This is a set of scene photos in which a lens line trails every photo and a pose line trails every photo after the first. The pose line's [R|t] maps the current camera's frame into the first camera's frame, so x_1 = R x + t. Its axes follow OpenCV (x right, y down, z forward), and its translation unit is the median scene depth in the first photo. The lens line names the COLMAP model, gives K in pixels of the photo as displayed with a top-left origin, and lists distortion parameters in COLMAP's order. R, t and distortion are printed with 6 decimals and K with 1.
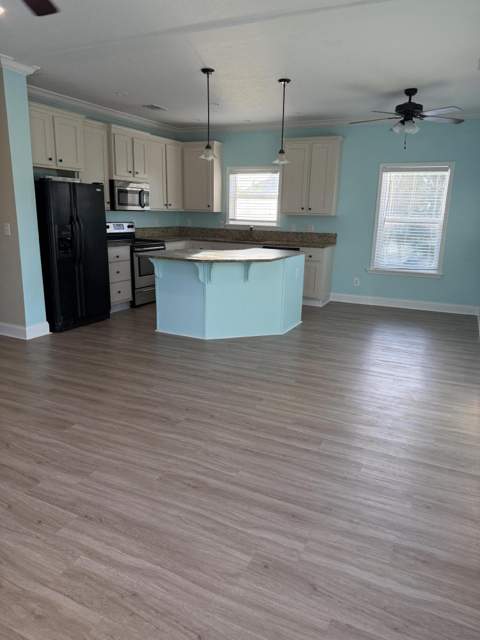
lens RADIAL K [[448.2, 0, 245.4], [0, 448.2, 321.4], [0, 0, 1]] dist [-0.000374, -0.008040]
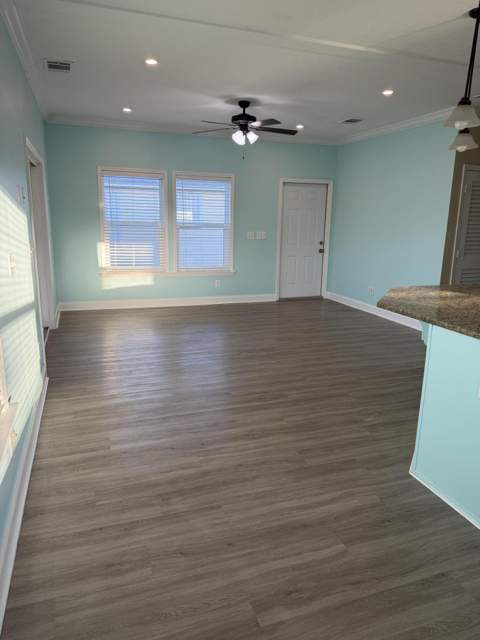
lens RADIAL K [[448.2, 0, 239.2], [0, 448.2, 319.6], [0, 0, 1]] dist [-0.000374, -0.008040]
pose [[-0.719740, 0.120897, -0.683637, 0.549190], [-0.186929, 0.914606, 0.358543, -0.272669], [0.668605, 0.385849, -0.635679, 1.158031]]
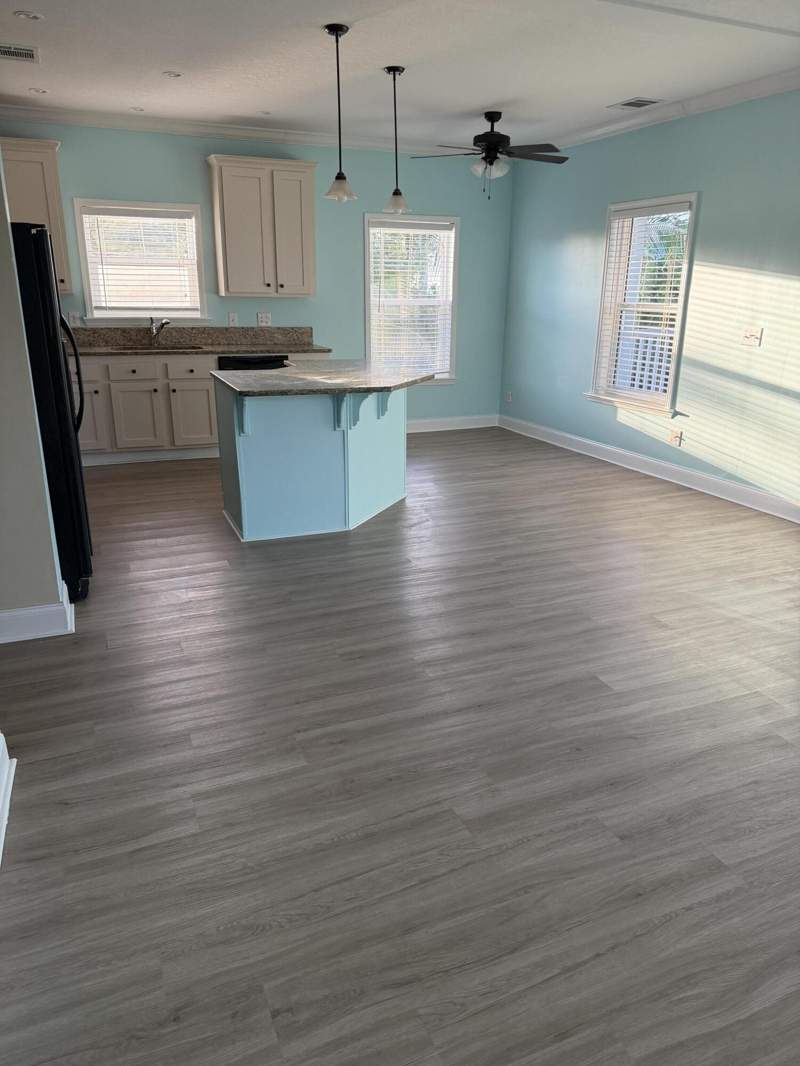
lens RADIAL K [[746.6, 0, 409.8], [0, 746.6, 536.7], [0, 0, 1]] dist [-0.000374, -0.008040]
pose [[0.670280, -0.242235, 0.701461, -0.677471], [0.178084, 0.970110, 0.164839, -0.087460], [-0.720424, 0.014431, 0.693384, 0.286616]]
